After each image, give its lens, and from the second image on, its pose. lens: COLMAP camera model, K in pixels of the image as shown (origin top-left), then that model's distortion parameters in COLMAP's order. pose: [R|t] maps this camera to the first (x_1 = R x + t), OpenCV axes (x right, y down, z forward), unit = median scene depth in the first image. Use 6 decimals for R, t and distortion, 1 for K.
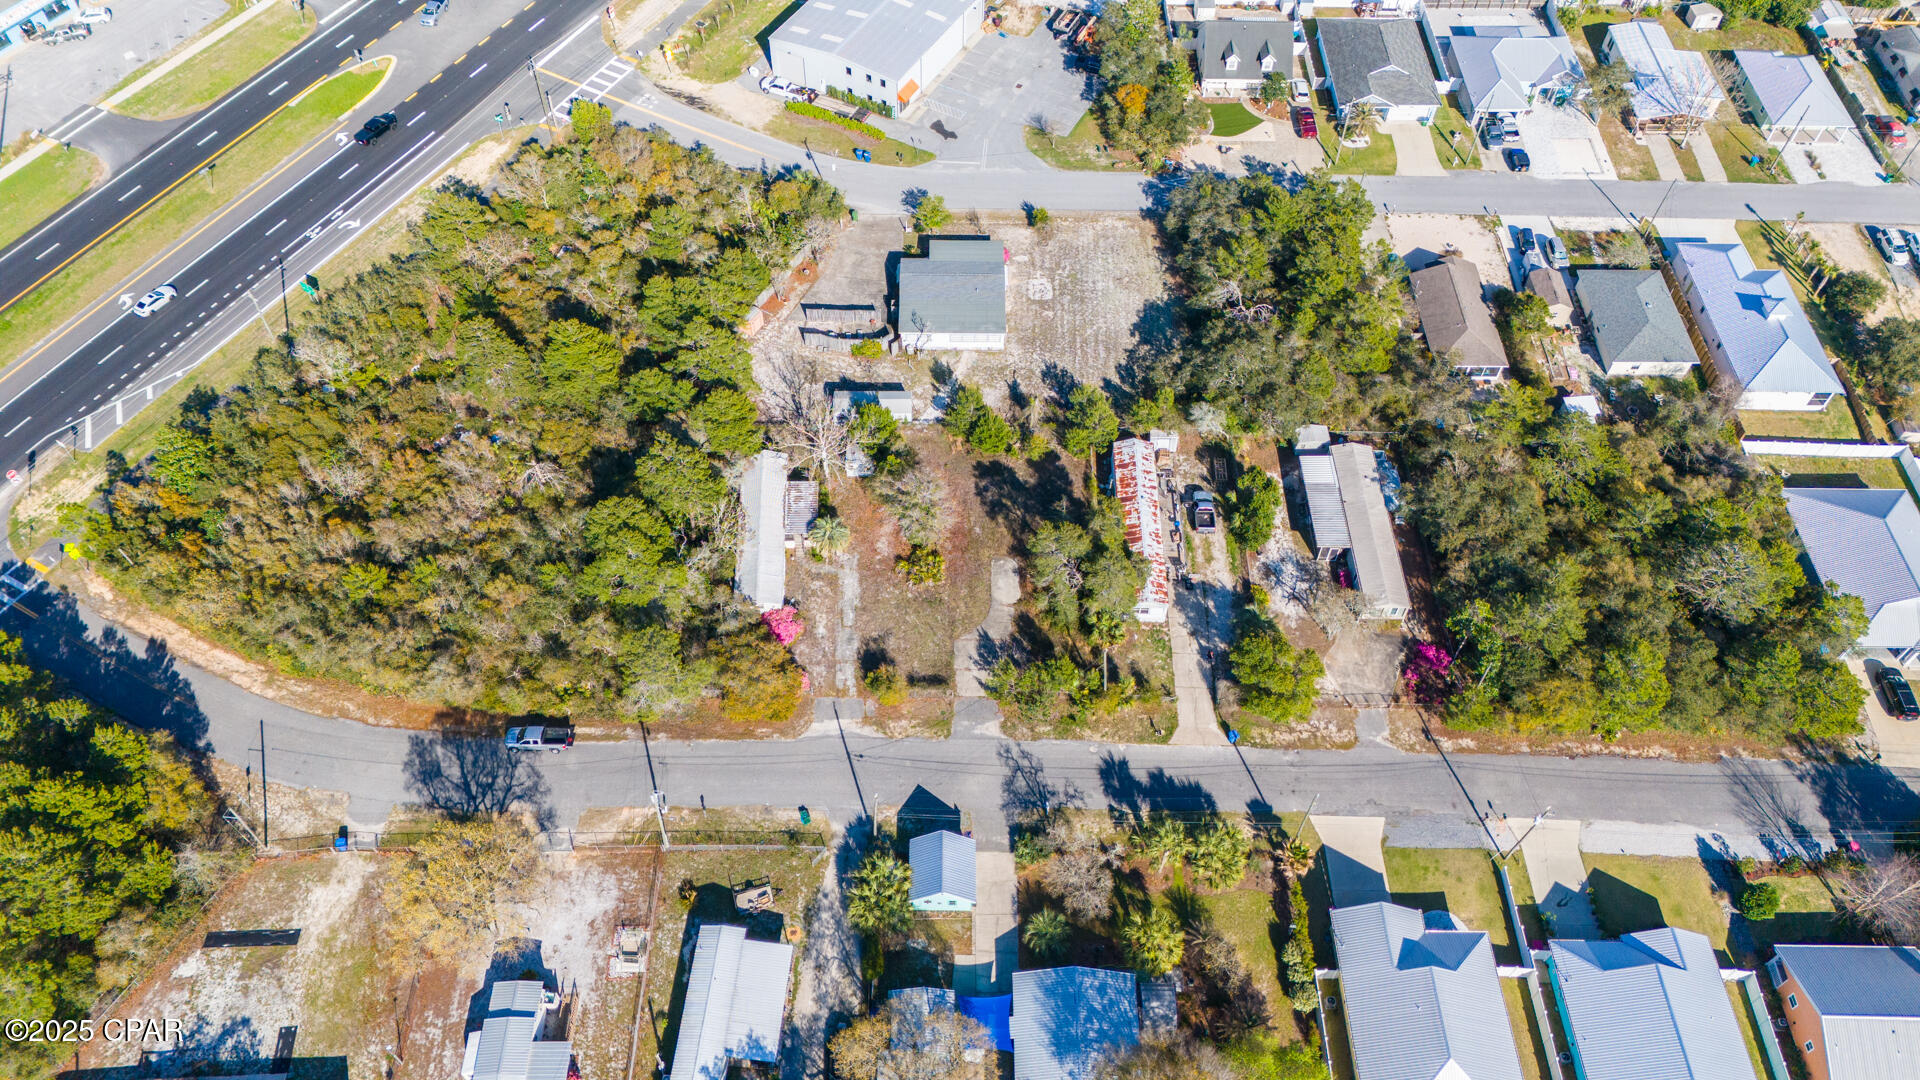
lens RADIAL K [[1399.0, 0, 965.0], [0, 1399.0, 537.5], [0, 0, 1]] dist [0.090750, -0.100286]
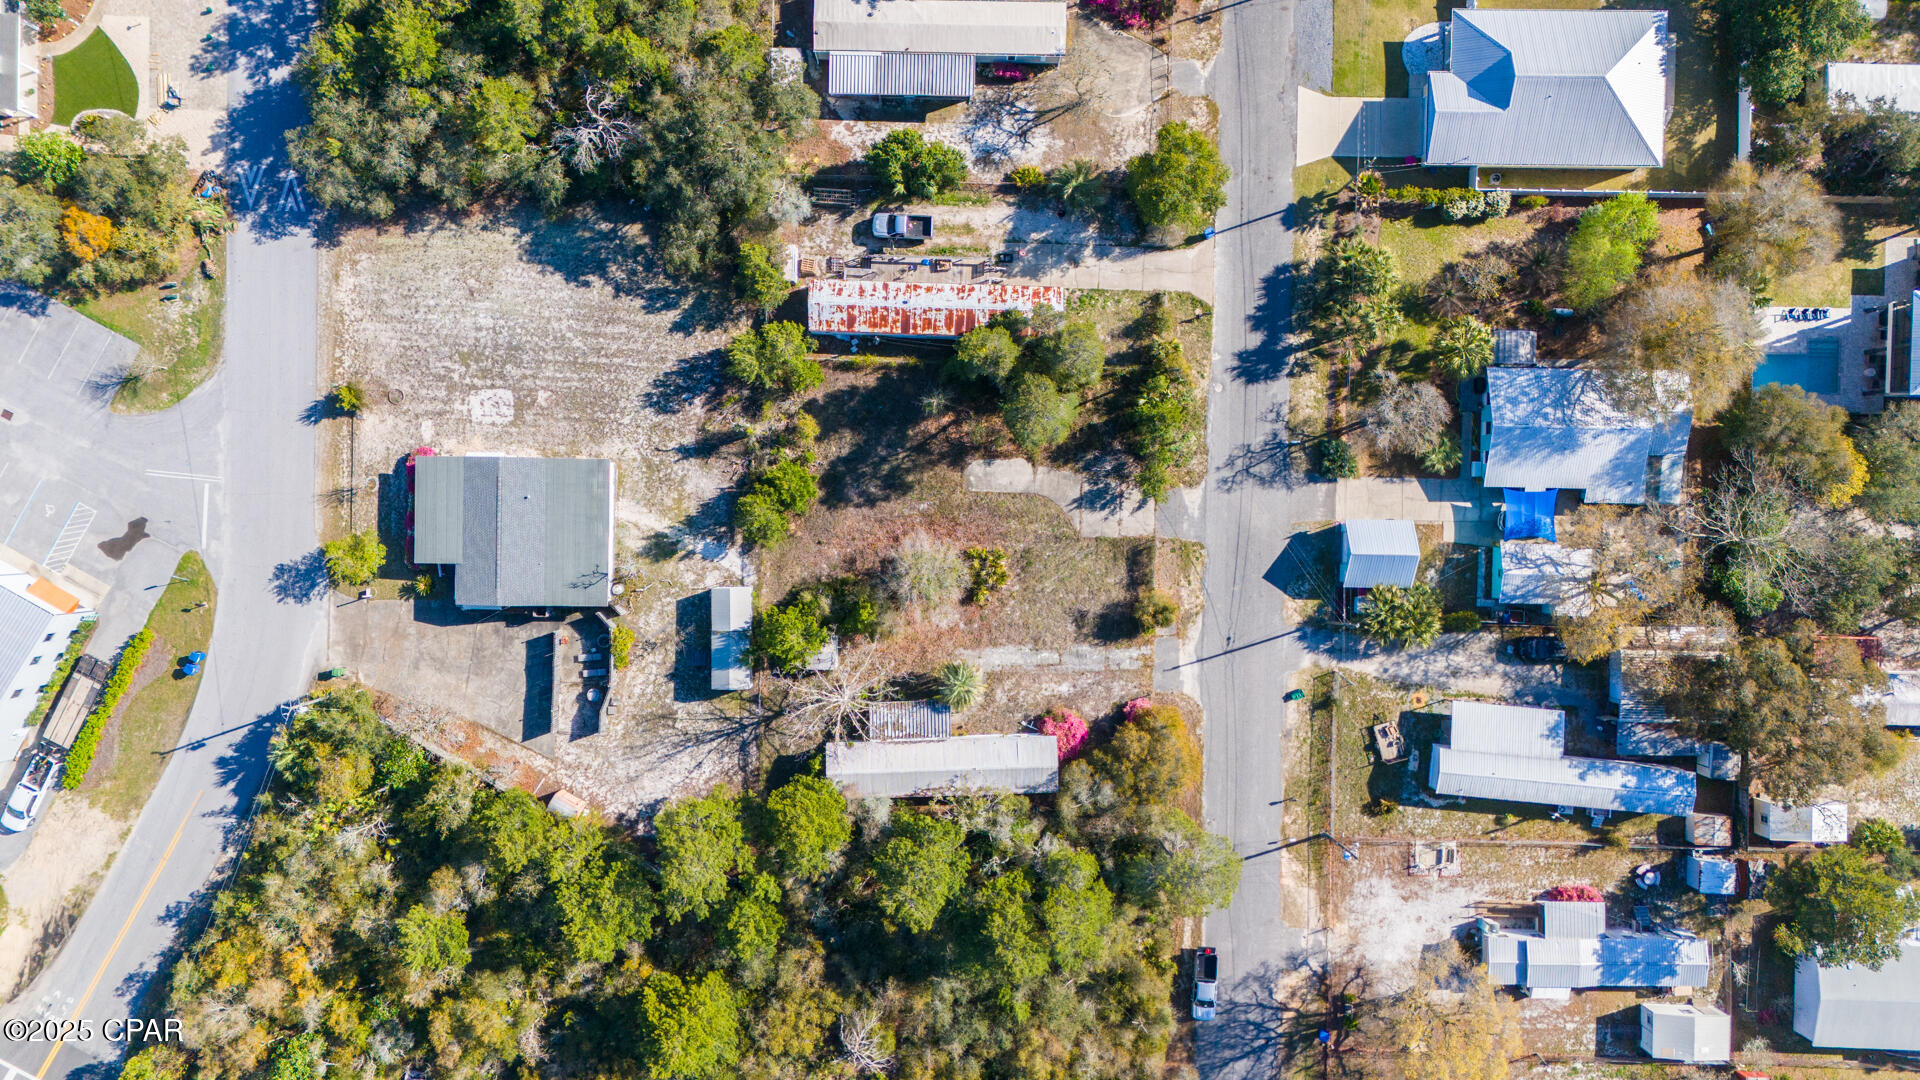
lens RADIAL K [[1399.0, 0, 965.0], [0, 1399.0, 537.5], [0, 0, 1]] dist [0.090750, -0.100286]
pose [[0.020137, -0.999401, -0.028162, 0.015229], [0.787390, -0.001506, 0.616453, -0.527588], [-0.616126, -0.034588, 0.786888, 0.355372]]
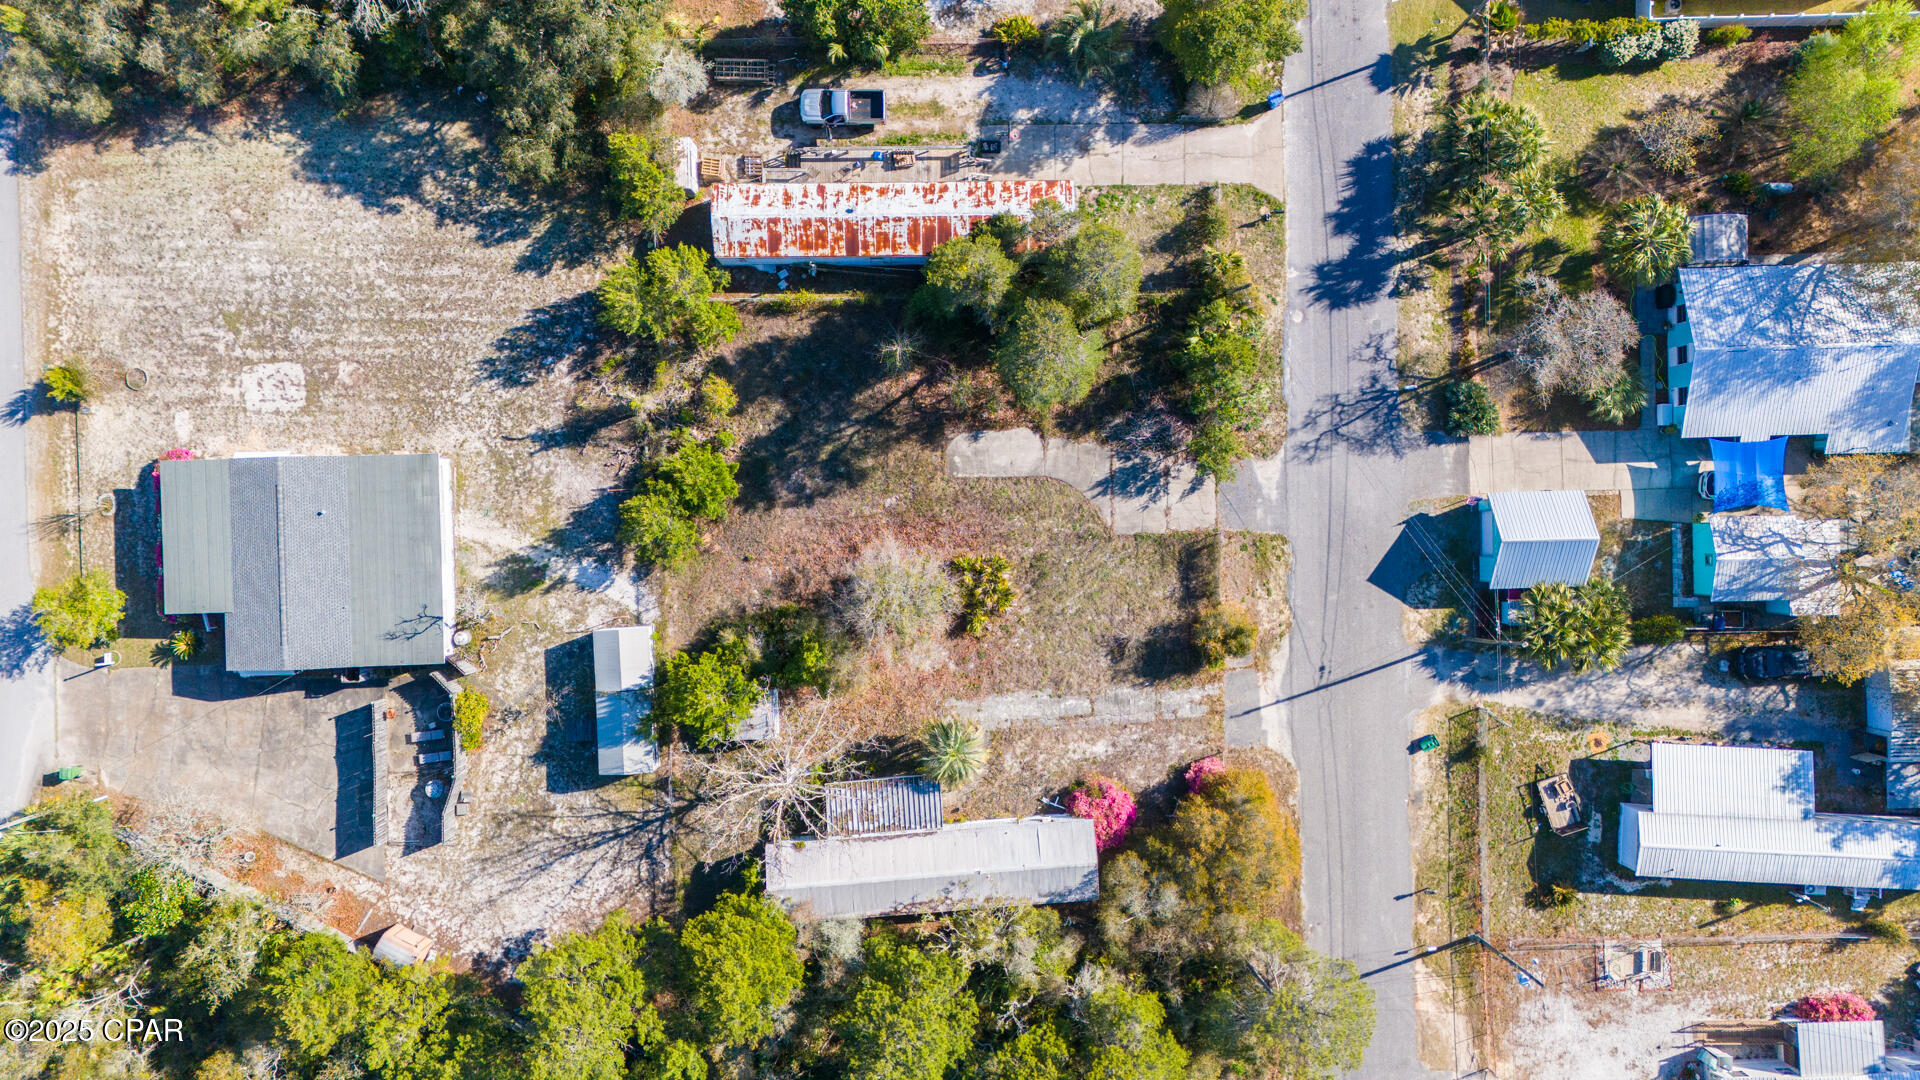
lens RADIAL K [[1399.0, 0, 965.0], [0, 1399.0, 537.5], [0, 0, 1]] dist [0.090750, -0.100286]
pose [[-0.024442, -0.999459, -0.022023, 0.006340], [0.785372, -0.032828, 0.618153, -0.367172], [-0.618542, -0.002187, 0.785749, 0.551608]]
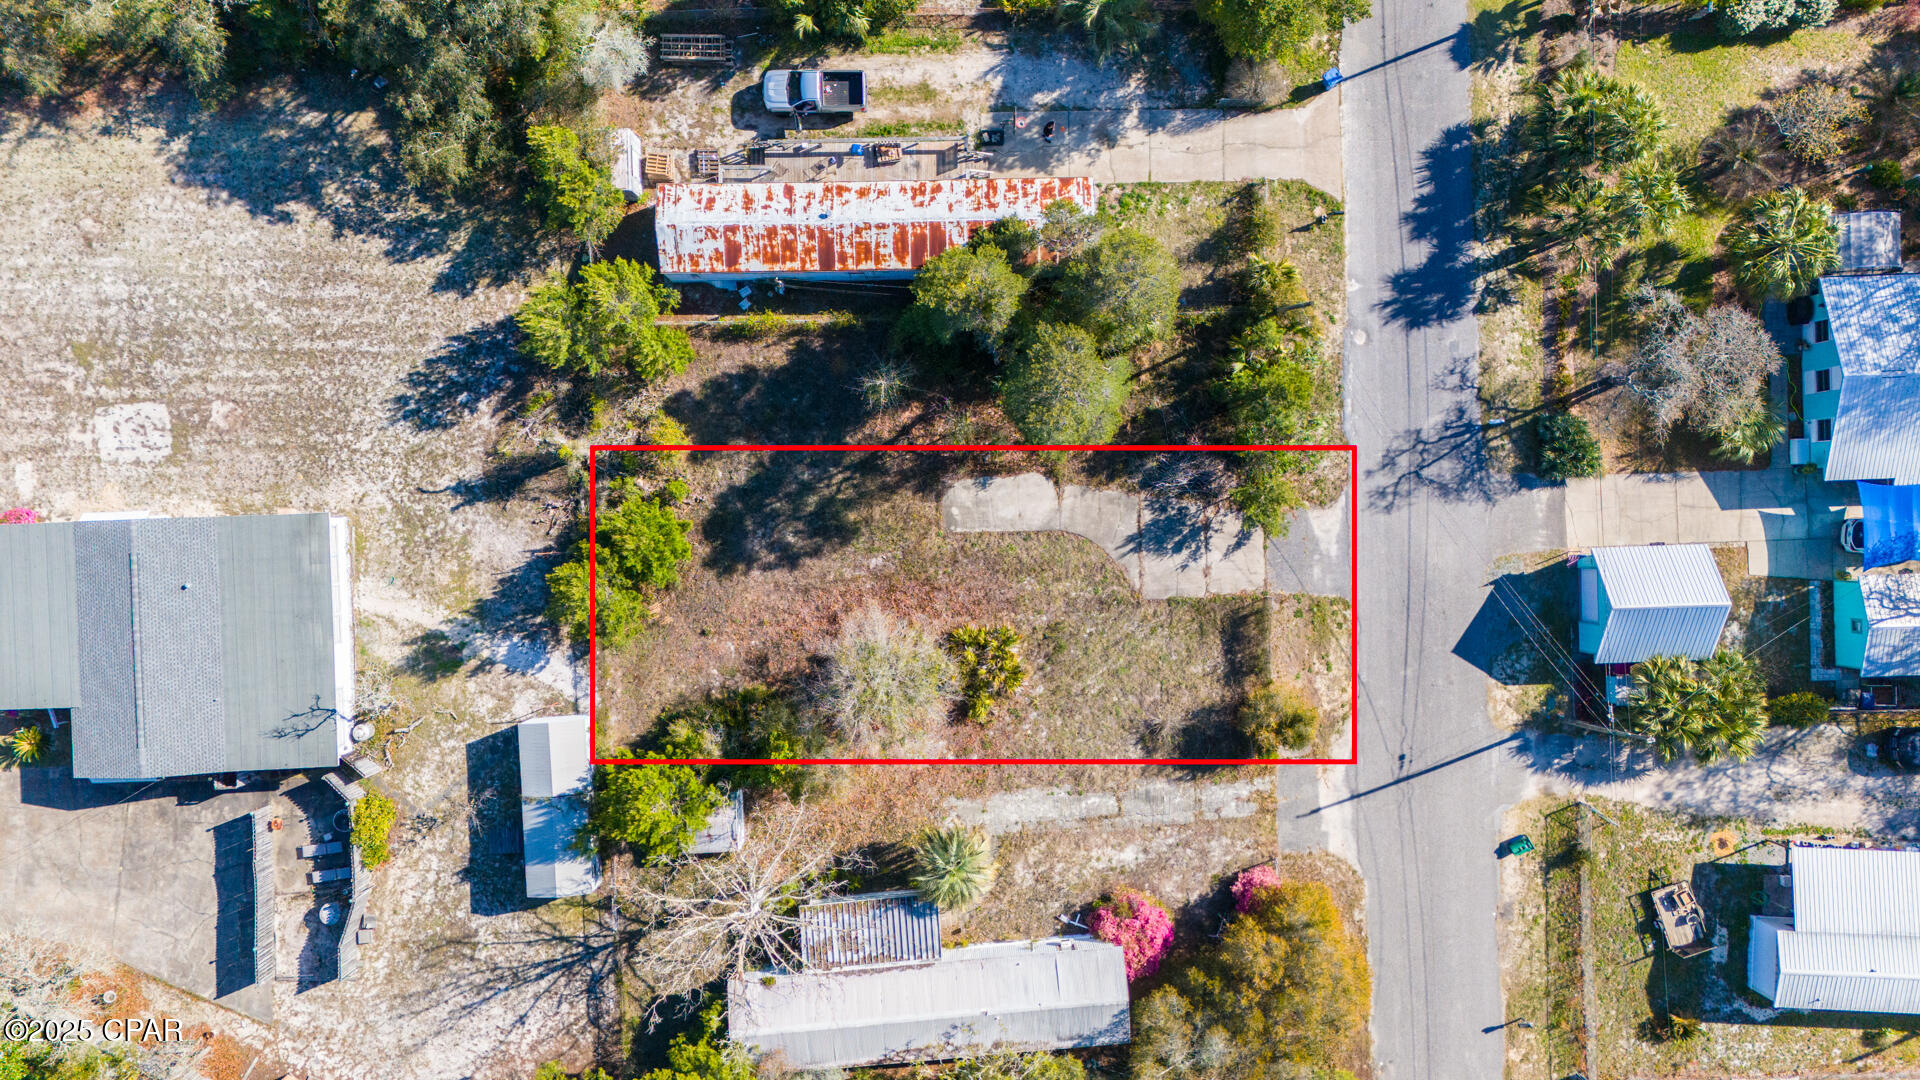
lens RADIAL K [[1402.6, 0, 965.6], [0, 1402.6, 539.2], [0, 0, 1]] dist [0.061132, -0.045304]
pose [[-0.032485, -0.999140, -0.025760, 0.030602], [0.784741, -0.041459, 0.618436, -0.303392], [-0.618972, -0.000125, 0.785413, 0.631795]]
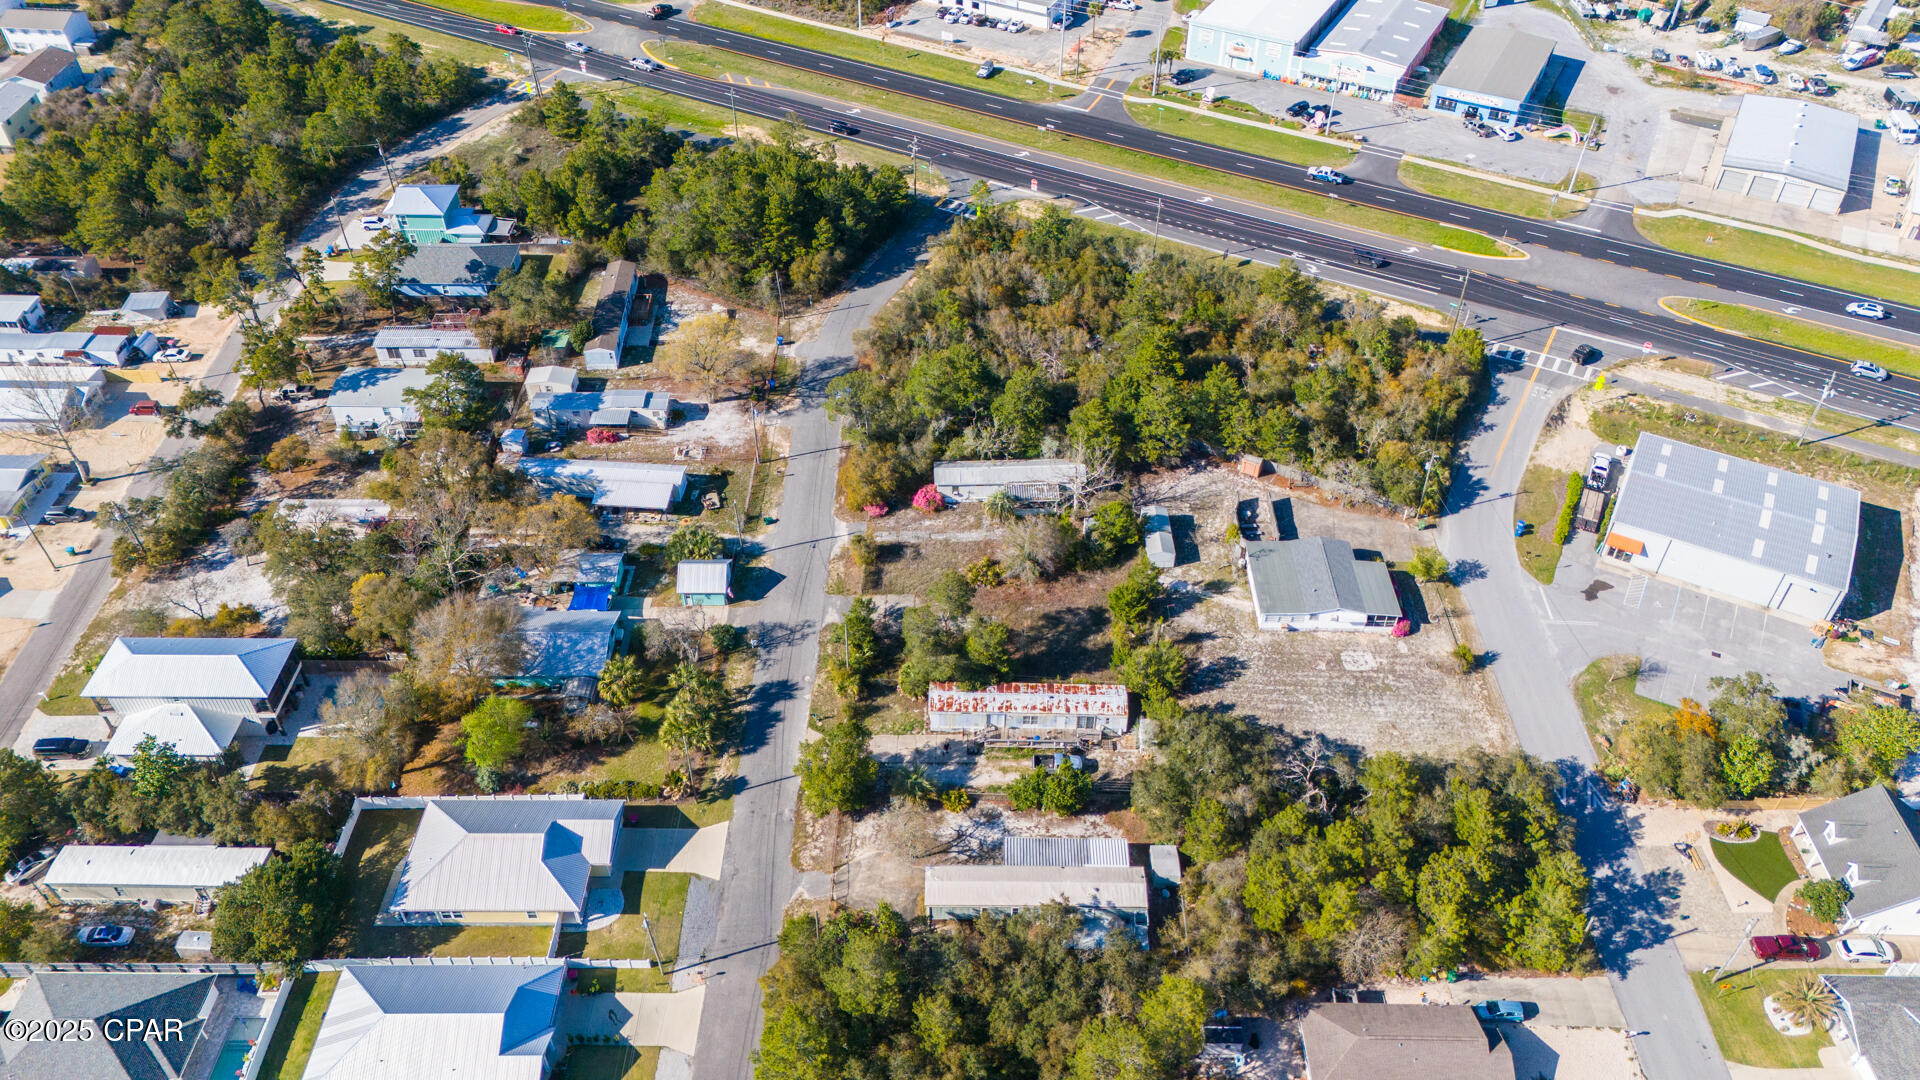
lens RADIAL K [[1399.0, 0, 965.0], [0, 1399.0, 537.5], [0, 0, 1]] dist [0.090750, -0.100286]
pose [[-0.008037, 0.658860, -0.752222, 0.875463], [-0.795025, 0.452060, 0.404447, -0.476196], [0.606524, 0.601286, 0.520177, 0.366661]]
